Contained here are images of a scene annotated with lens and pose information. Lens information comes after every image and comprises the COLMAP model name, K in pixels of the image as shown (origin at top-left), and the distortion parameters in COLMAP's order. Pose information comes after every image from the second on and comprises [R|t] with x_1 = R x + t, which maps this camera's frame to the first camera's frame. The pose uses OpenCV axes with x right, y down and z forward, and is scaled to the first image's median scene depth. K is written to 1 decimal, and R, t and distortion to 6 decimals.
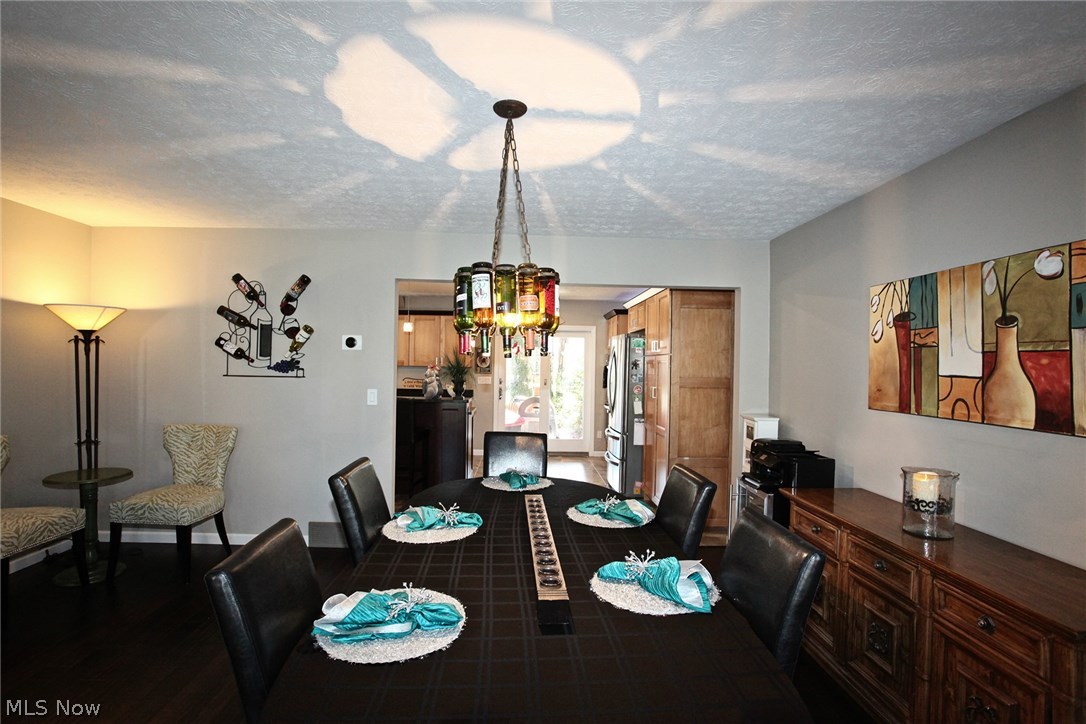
lens RADIAL K [[535.7, 0, 549.4], [0, 535.7, 361.8], [0, 0, 1]] dist [-0.068514, 0.029856]
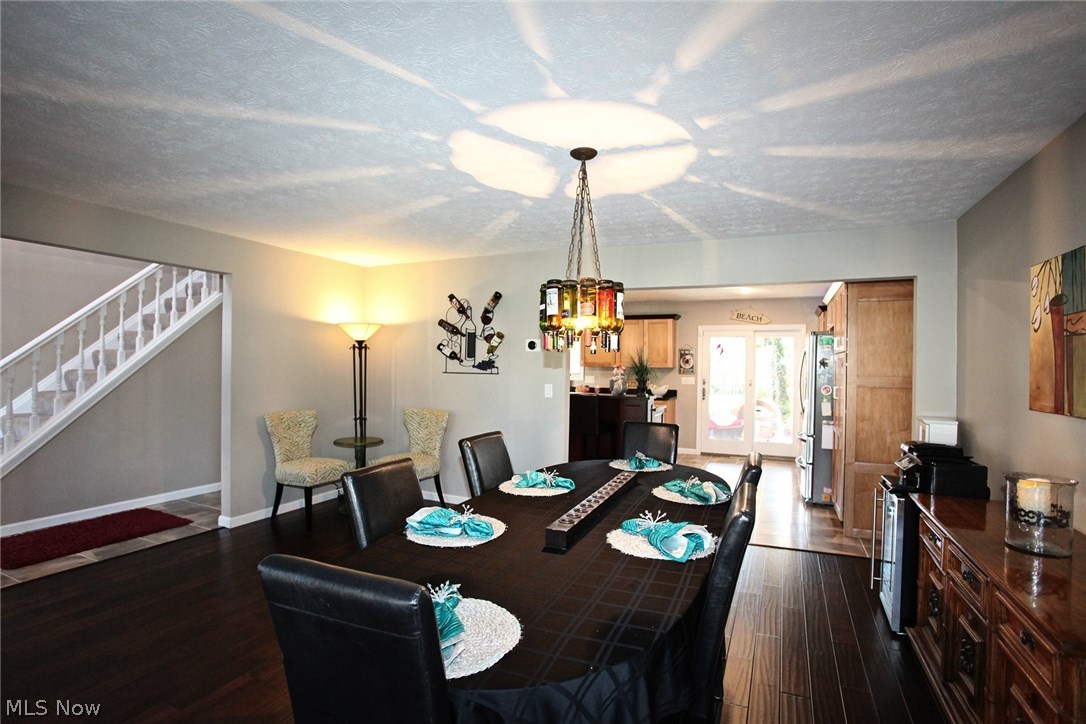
lens RADIAL K [[535.7, 0, 541.7], [0, 535.7, 360.0], [0, 0, 1]] dist [-0.068514, 0.029856]
pose [[0.891031, -0.008461, -0.453863, 0.290139], [0.003875, 0.999932, -0.011033, 0.015247], [0.453926, 0.008072, 0.891003, -0.112203]]
